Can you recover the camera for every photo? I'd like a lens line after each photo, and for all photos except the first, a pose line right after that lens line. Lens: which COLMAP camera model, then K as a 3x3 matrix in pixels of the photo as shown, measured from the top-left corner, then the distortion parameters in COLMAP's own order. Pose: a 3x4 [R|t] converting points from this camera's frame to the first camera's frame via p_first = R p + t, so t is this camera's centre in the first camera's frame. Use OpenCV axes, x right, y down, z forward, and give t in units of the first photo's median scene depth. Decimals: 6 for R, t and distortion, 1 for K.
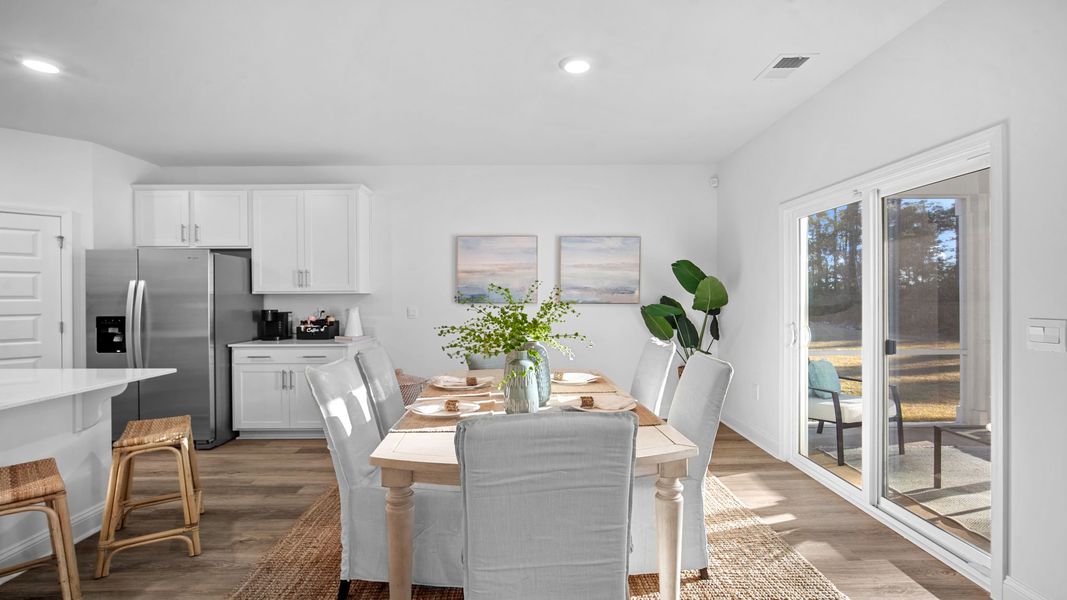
lens RADIAL K [[482.8, 0, 532.2], [0, 482.8, 297.6], [0, 0, 1]] dist [-0.008999, -0.000161]
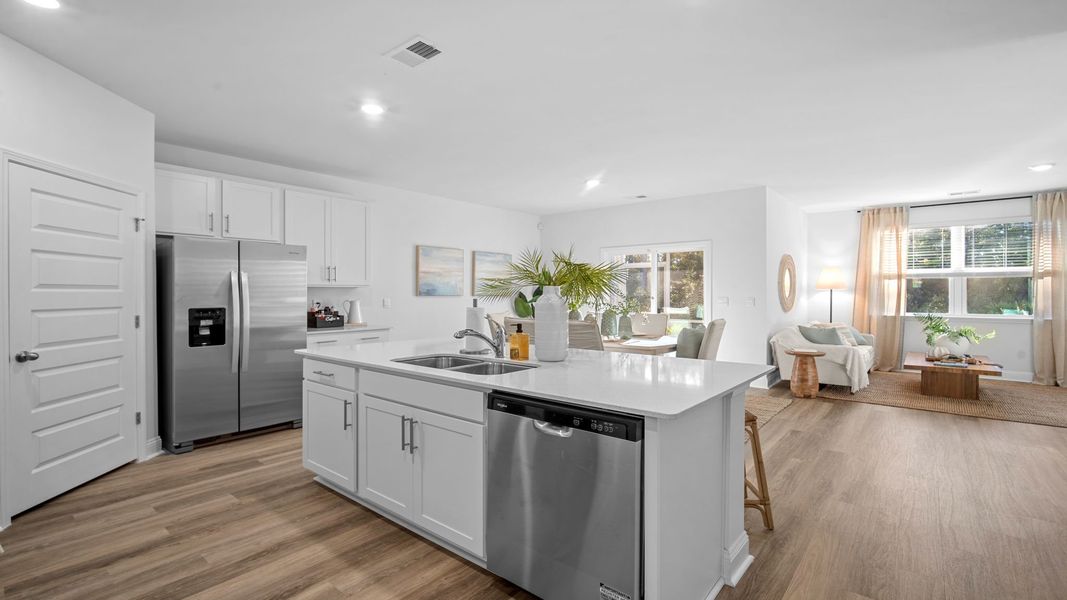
lens RADIAL K [[476.1, 0, 533.5], [0, 476.1, 300.0], [0, 0, 1]] dist [-0.001690, 0.000327]
pose [[0.644618, -0.006481, 0.764477, -1.044140], [-0.001200, 0.999954, 0.009489, 0.011338], [-0.764504, -0.007034, 0.644581, -0.103202]]
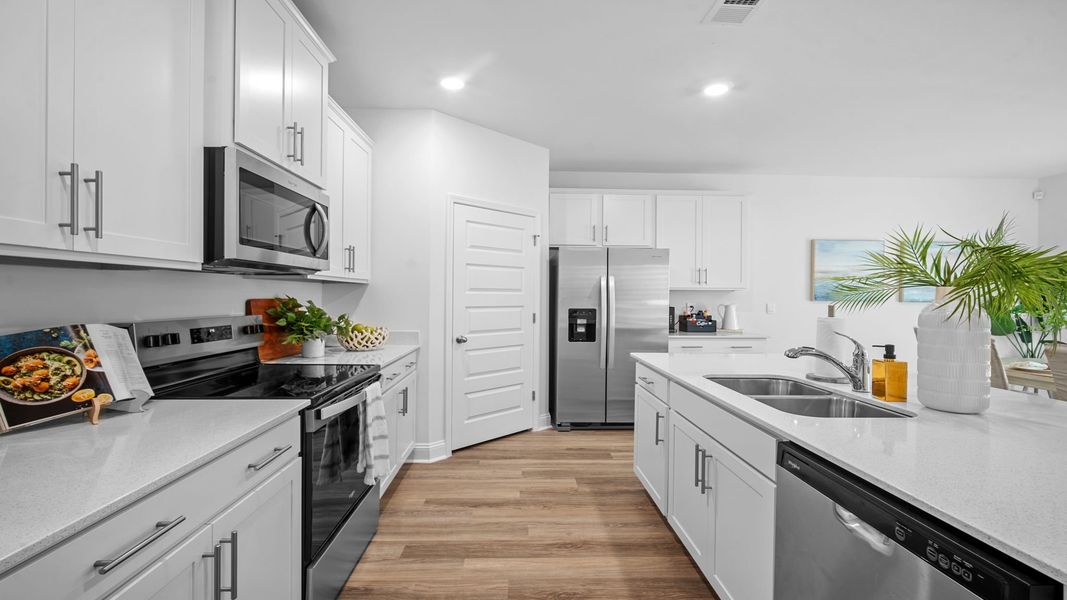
lens RADIAL K [[482.8, 0, 532.2], [0, 482.8, 297.6], [0, 0, 1]] dist [-0.008999, -0.000161]
pose [[0.999612, 0.012259, 0.025010, -0.898349], [-0.012332, 0.999920, 0.002778, 0.010535], [-0.024974, -0.003085, 0.999683, -0.090809]]
